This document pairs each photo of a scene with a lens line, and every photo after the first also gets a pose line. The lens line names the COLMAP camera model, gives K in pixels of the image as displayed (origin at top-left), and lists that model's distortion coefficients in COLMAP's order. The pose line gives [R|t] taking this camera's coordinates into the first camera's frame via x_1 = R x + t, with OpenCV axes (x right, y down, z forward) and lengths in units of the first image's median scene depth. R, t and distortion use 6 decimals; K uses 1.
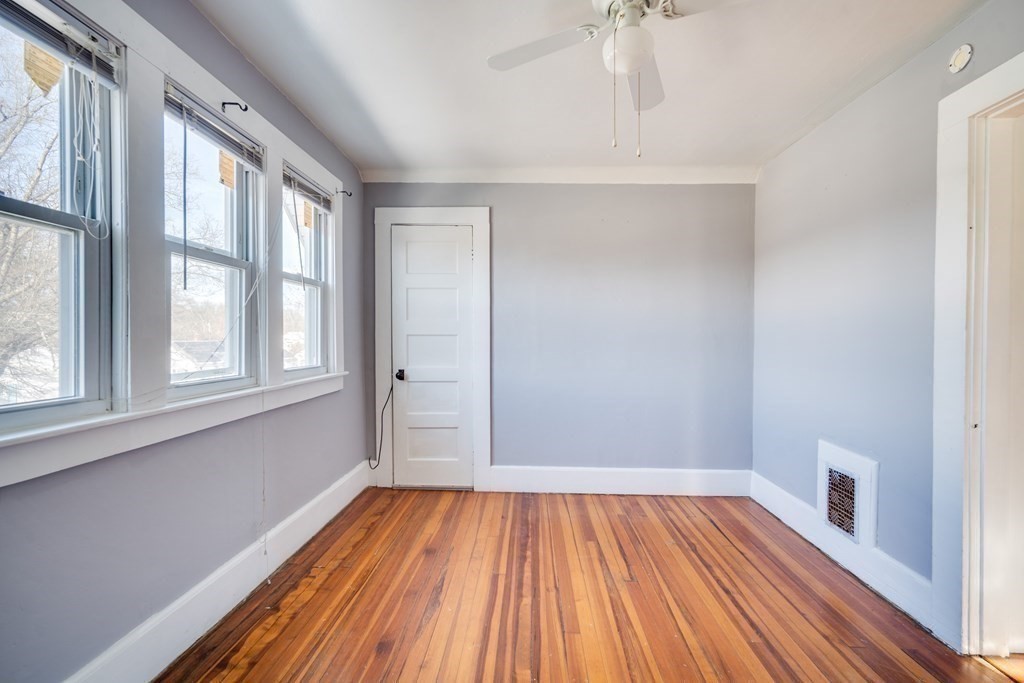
lens RADIAL K [[448.0, 0, 510.1], [0, 448.0, 343.6], [0, 0, 1]] dist [-0.003564, 0.004973]
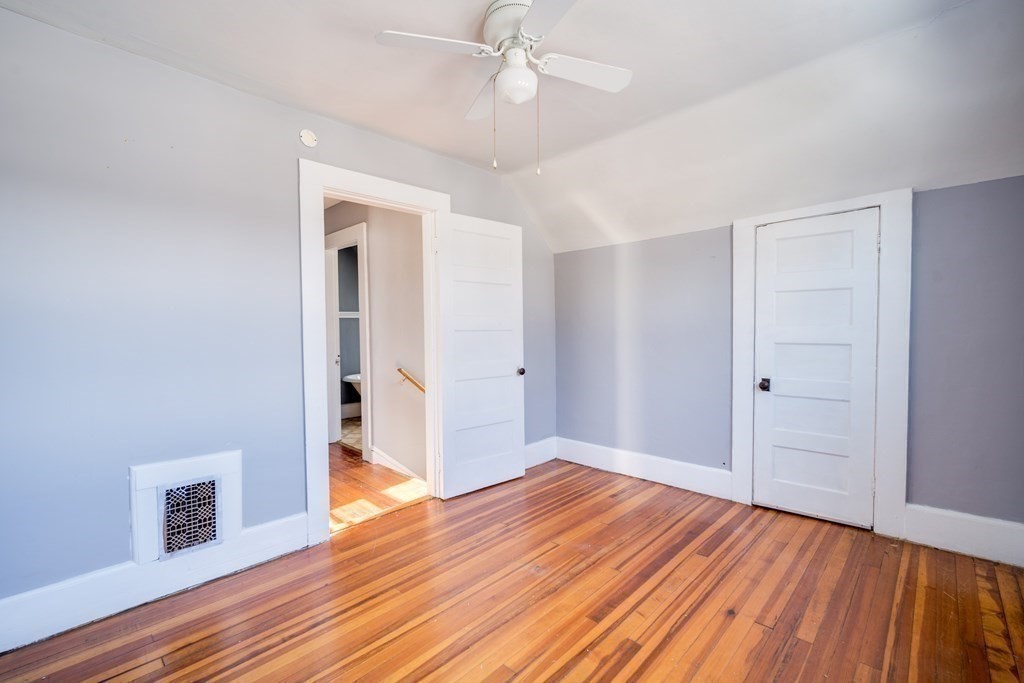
lens RADIAL K [[448.0, 0, 510.1], [0, 448.0, 343.6], [0, 0, 1]] dist [-0.003564, 0.004973]
pose [[-0.750462, -0.017859, 0.660673, -0.337307], [0.016893, 0.998790, 0.046187, -0.025171], [-0.660698, 0.045823, -0.749252, 1.270743]]
